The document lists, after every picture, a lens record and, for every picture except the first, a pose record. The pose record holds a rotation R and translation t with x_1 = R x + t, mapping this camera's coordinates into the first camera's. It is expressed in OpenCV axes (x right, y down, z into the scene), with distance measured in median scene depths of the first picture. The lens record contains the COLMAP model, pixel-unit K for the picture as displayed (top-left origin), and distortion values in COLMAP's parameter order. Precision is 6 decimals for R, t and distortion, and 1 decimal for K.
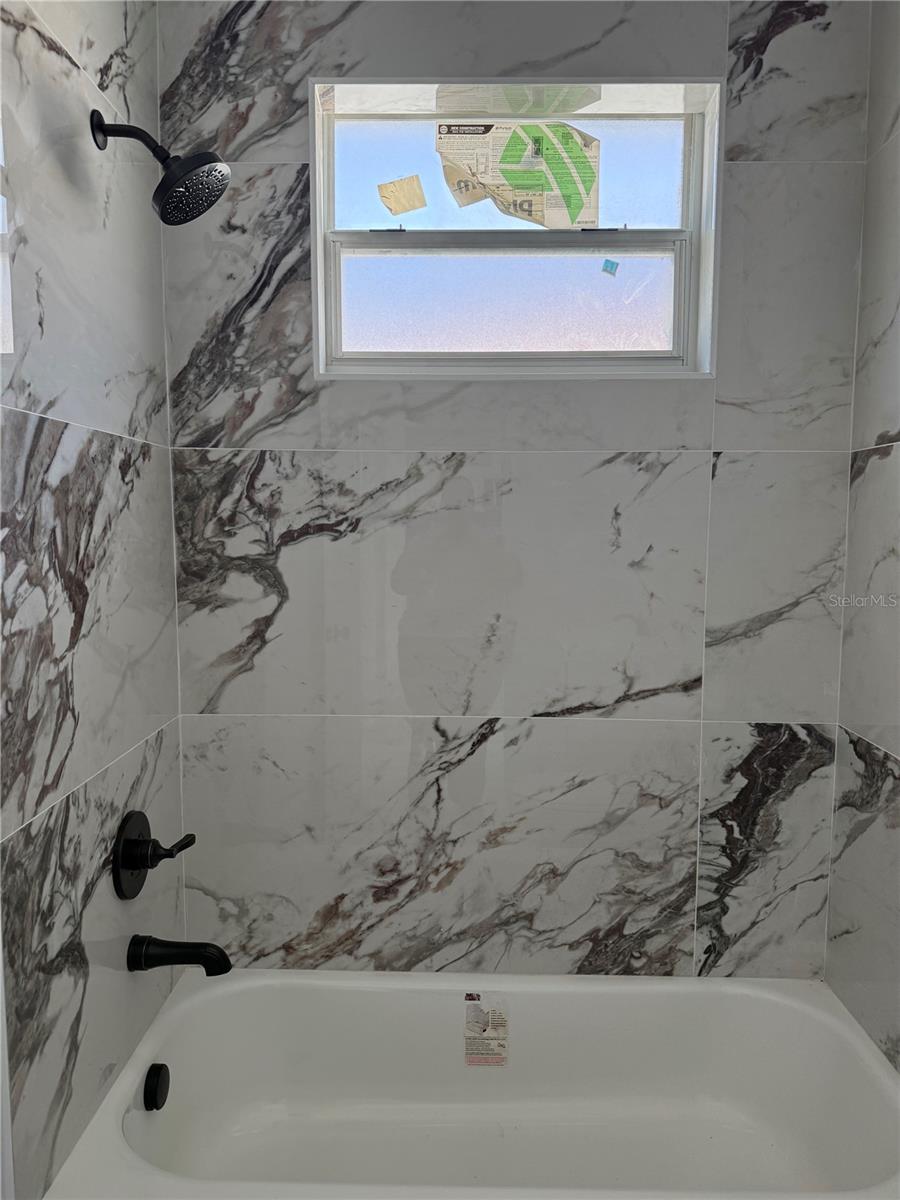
lens RADIAL K [[851.4, 0, 444.8], [0, 851.4, 603.8], [0, 0, 1]] dist [0.059165, -0.066317]
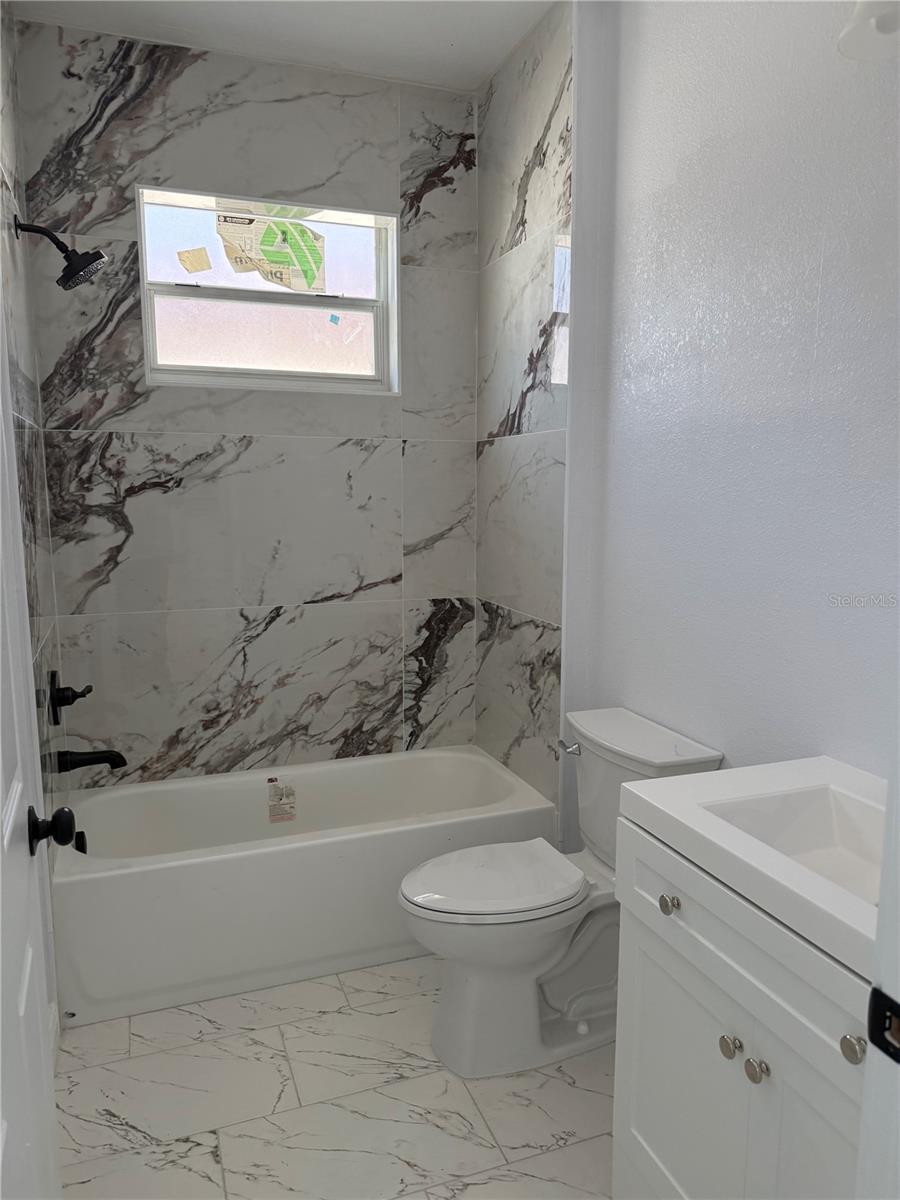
lens RADIAL K [[851.4, 0, 459.0], [0, 851.4, 608.9], [0, 0, 1]] dist [0.059165, -0.066317]
pose [[0.928964, -0.057796, 0.365631, -0.212695], [0.037328, 0.997327, 0.062810, 0.053076], [-0.368283, -0.044700, 0.928638, -0.603723]]
